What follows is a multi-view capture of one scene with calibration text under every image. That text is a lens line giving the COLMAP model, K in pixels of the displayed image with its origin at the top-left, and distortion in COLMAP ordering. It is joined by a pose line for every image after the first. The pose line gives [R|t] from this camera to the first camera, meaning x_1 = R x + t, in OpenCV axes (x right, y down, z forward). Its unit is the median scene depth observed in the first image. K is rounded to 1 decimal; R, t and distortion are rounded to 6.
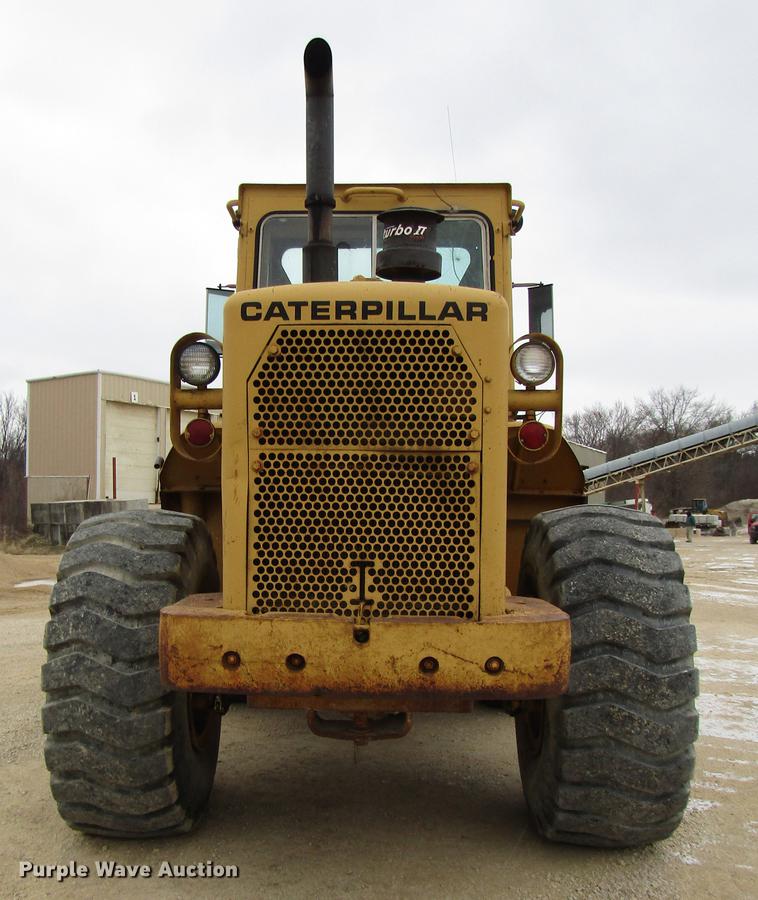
lens RADIAL K [[1016.2, 0, 330.7], [0, 1016.2, 563.6], [0, 0, 1]] dist [0.001128, 0.000000]
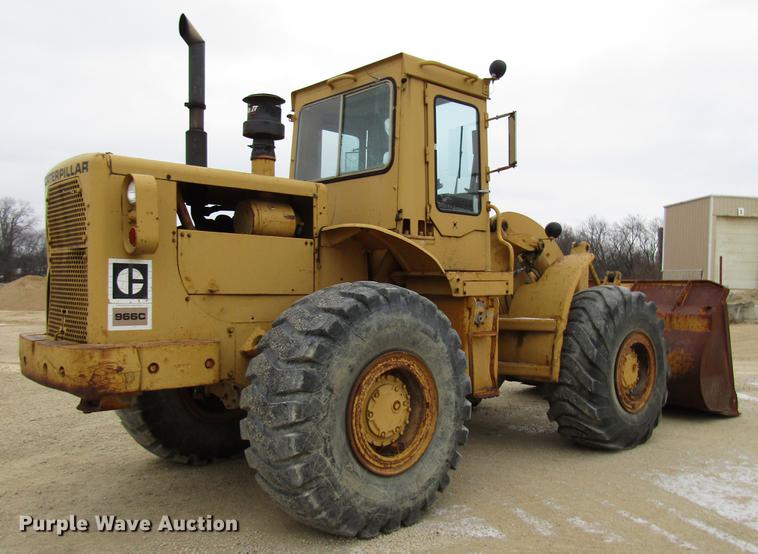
lens RADIAL K [[652.9, 0, 370.9], [0, 652.9, 312.2], [0, 0, 1]] dist [-0.005102, -0.002792]
pose [[0.712238, 0.029714, -0.701309, 1.262384], [-0.046771, 0.998892, -0.005177, -0.018366], [0.700379, 0.036488, 0.712838, 0.554713]]
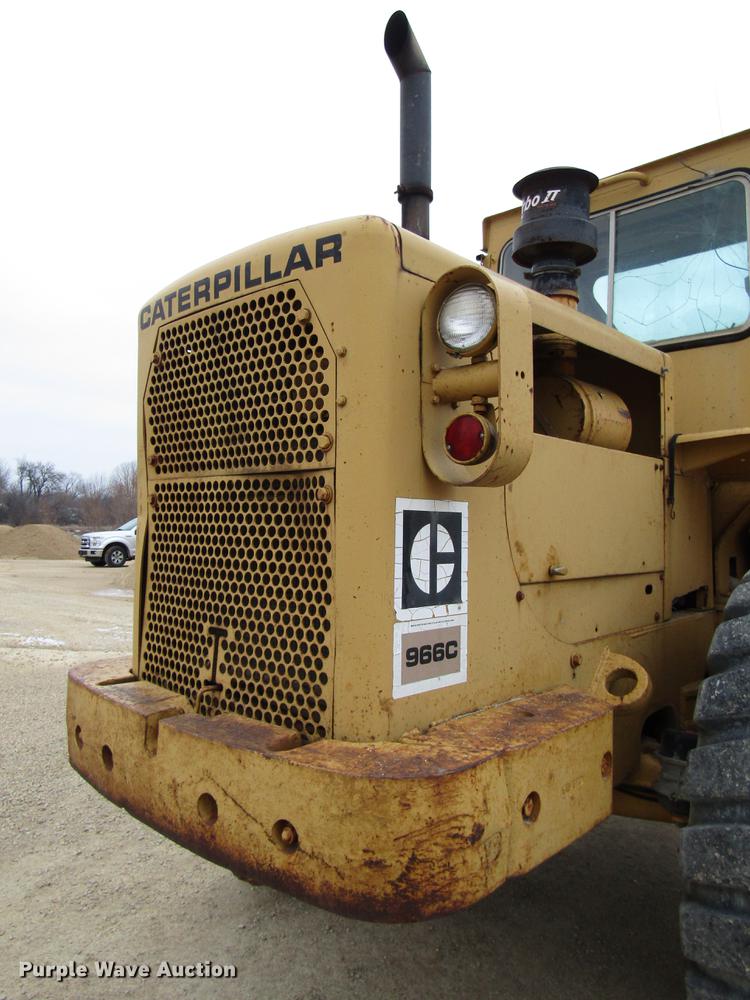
lens RADIAL K [[713.2, 0, 365.4], [0, 713.2, 509.1], [0, 0, 1]] dist [-0.006135, -0.000340]
pose [[0.764523, -0.014152, -0.644441, 0.442433], [-0.042217, 0.996513, -0.071967, -0.054945], [0.643212, 0.082226, 0.761260, 0.682352]]
